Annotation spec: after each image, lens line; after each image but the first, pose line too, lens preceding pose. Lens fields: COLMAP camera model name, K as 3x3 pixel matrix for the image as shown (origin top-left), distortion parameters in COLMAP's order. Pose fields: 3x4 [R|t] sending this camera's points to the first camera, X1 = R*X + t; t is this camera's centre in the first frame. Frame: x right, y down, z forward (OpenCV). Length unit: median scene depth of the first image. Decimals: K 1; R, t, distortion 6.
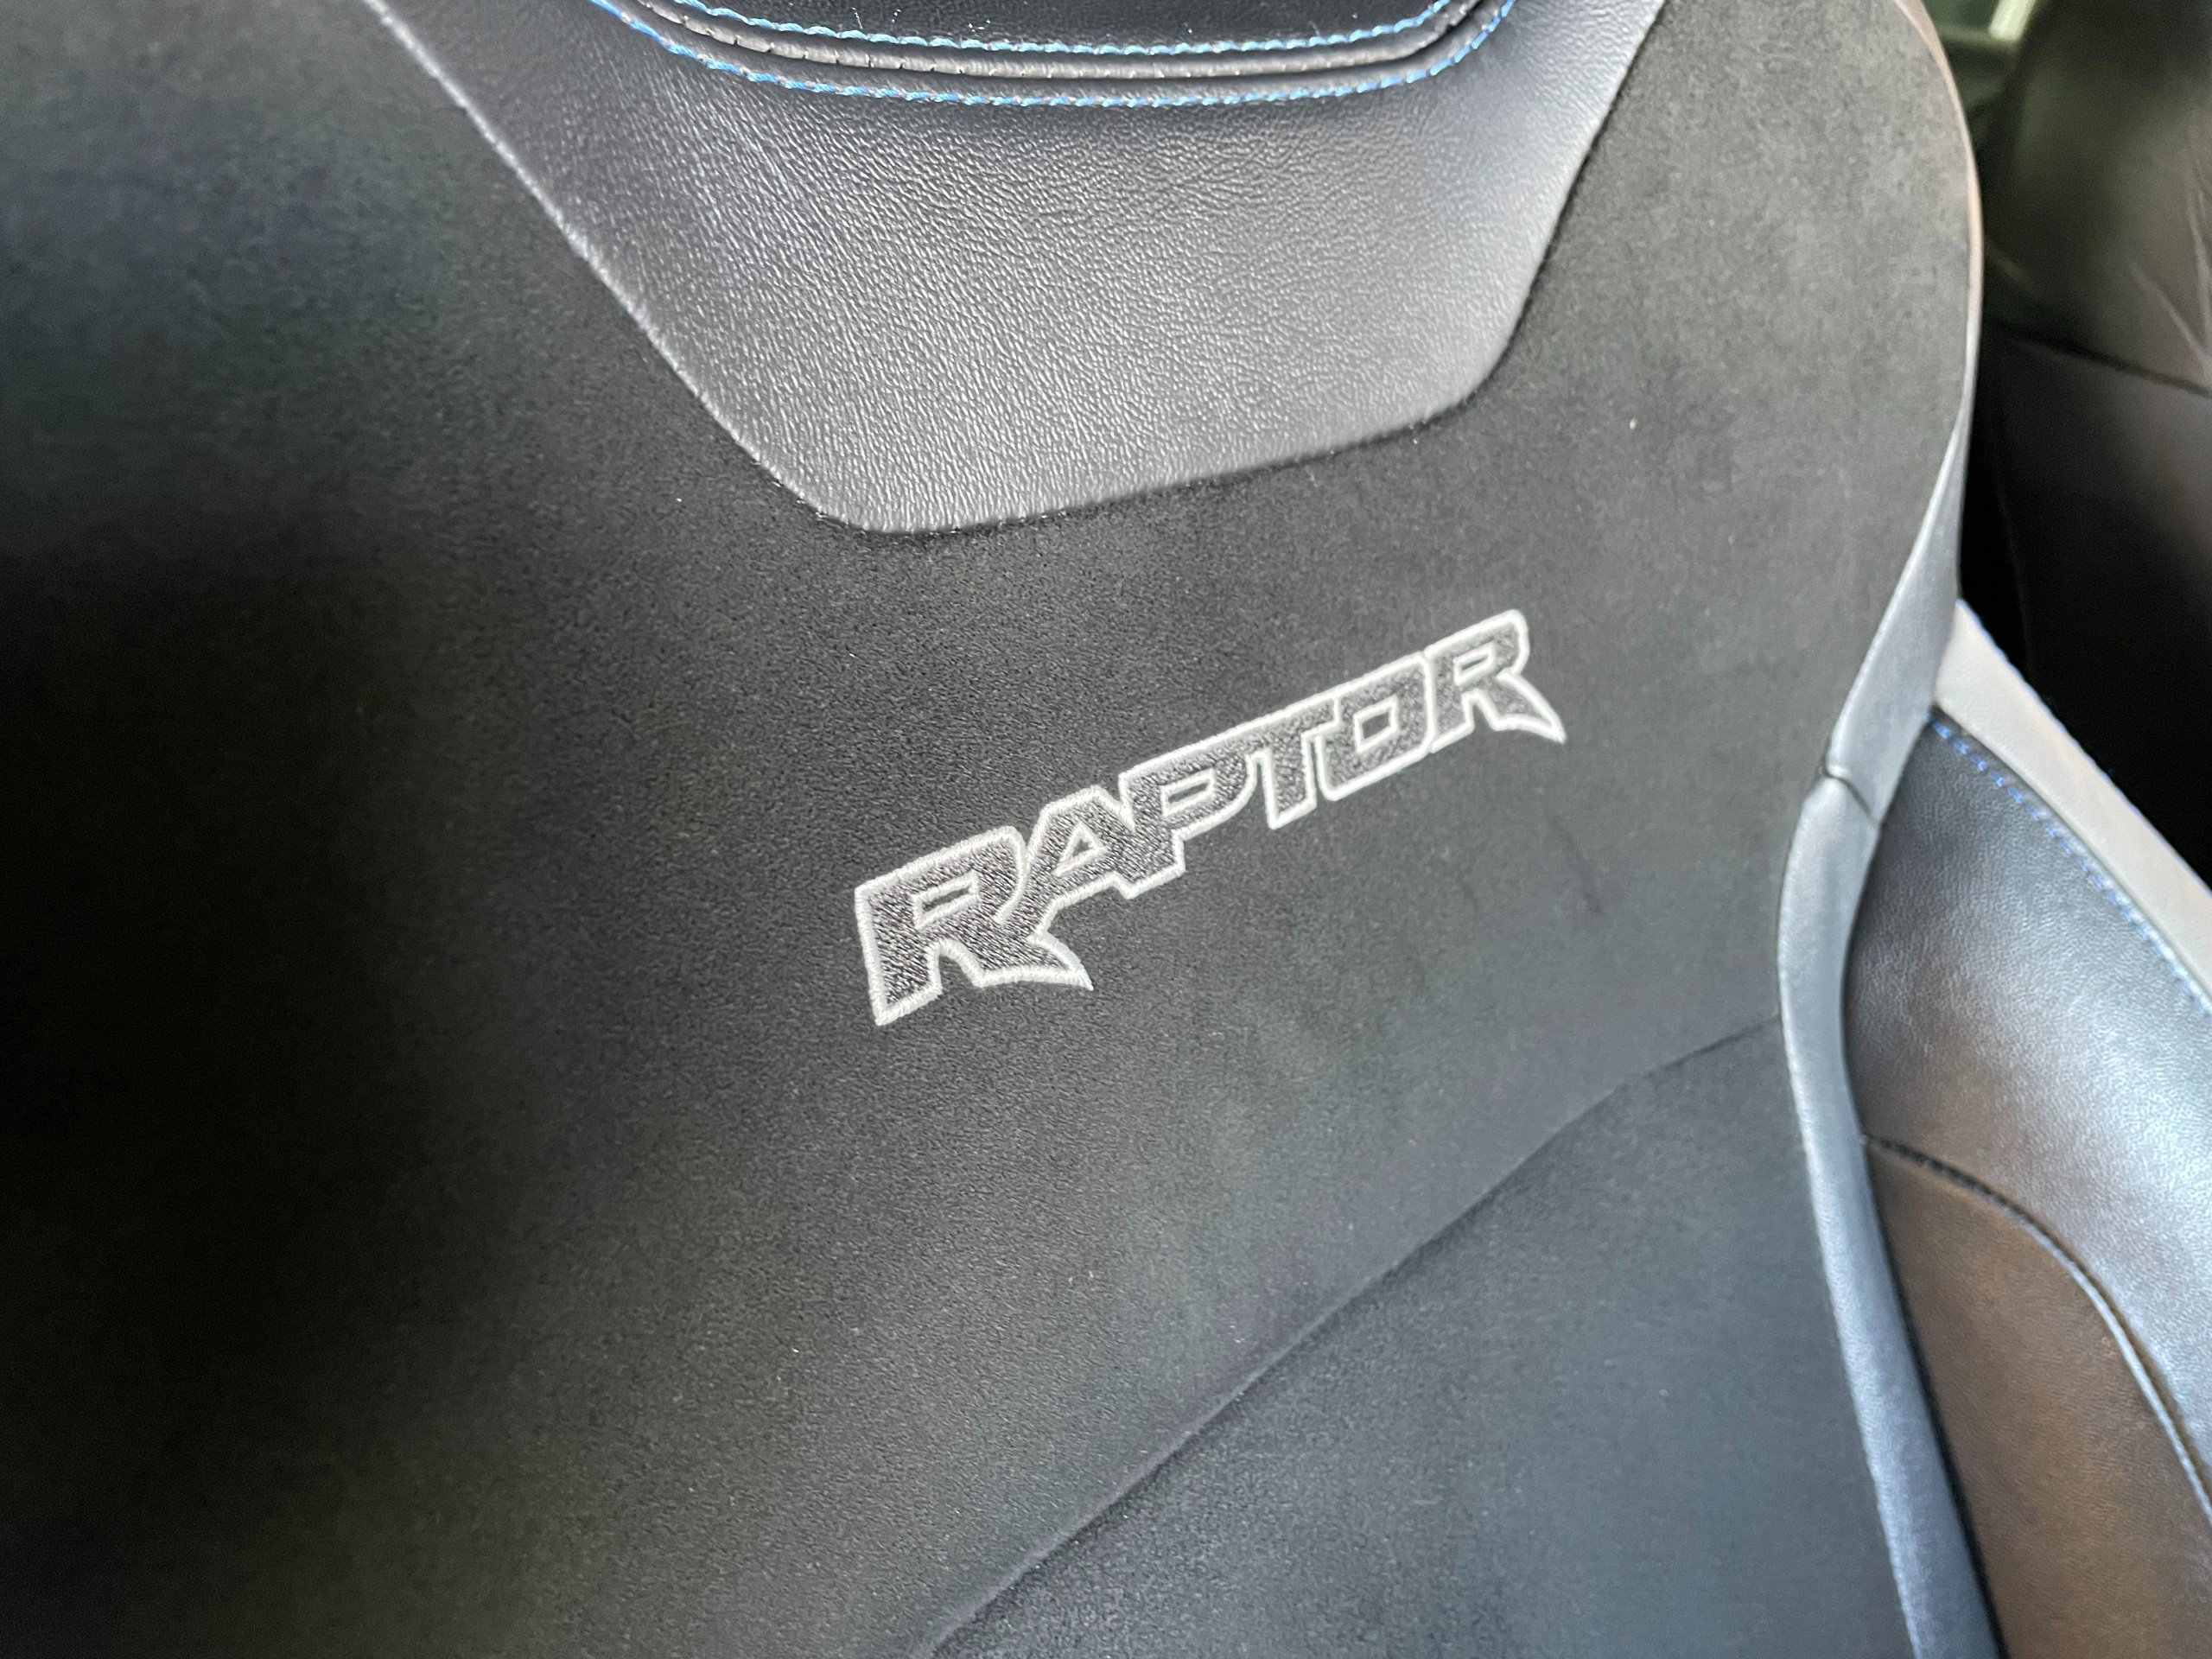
lens RADIAL K [[1680.6, 0, 1112.3], [0, 1680.6, 825.8], [0, 0, 1]] dist [0.092283, -0.116015]
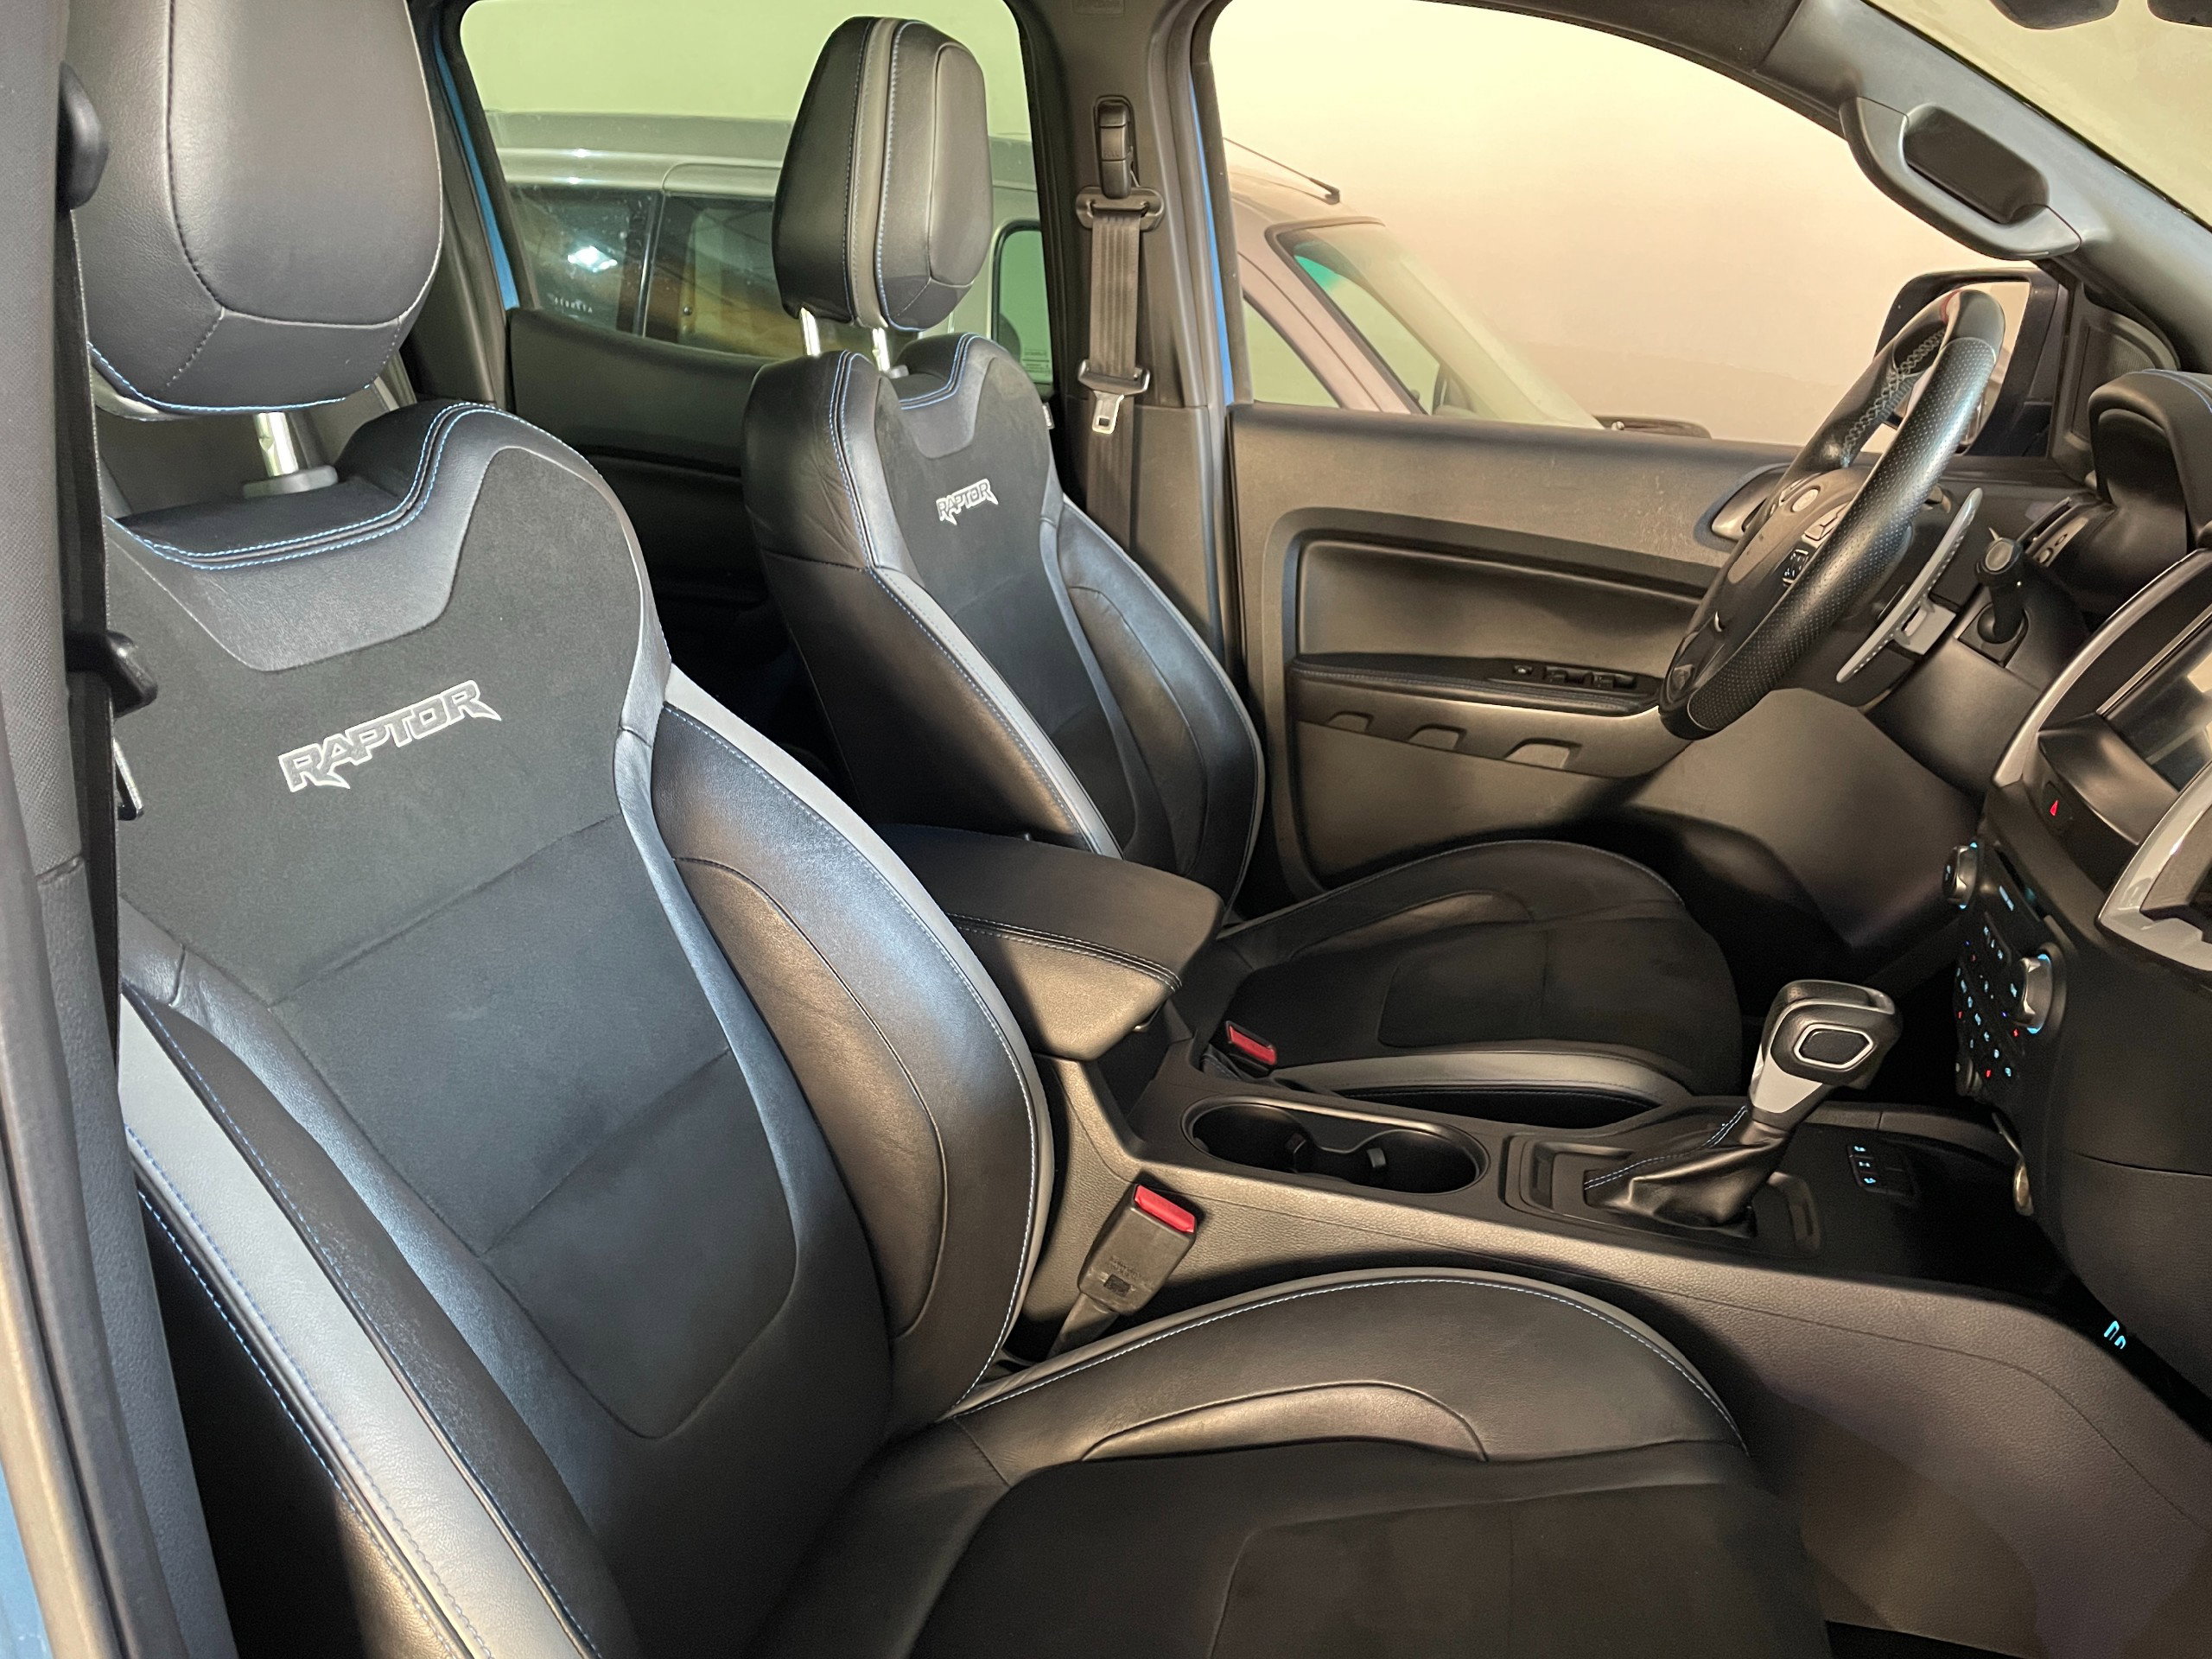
lens RADIAL K [[1680.6, 0, 1093.0], [0, 1680.6, 815.3], [0, 0, 1]] dist [0.092283, -0.116015]
pose [[0.890144, -0.189668, 0.414331, -0.102760], [0.238592, 0.968654, -0.069168, 0.686175], [-0.388225, 0.160425, 0.907494, -2.560826]]
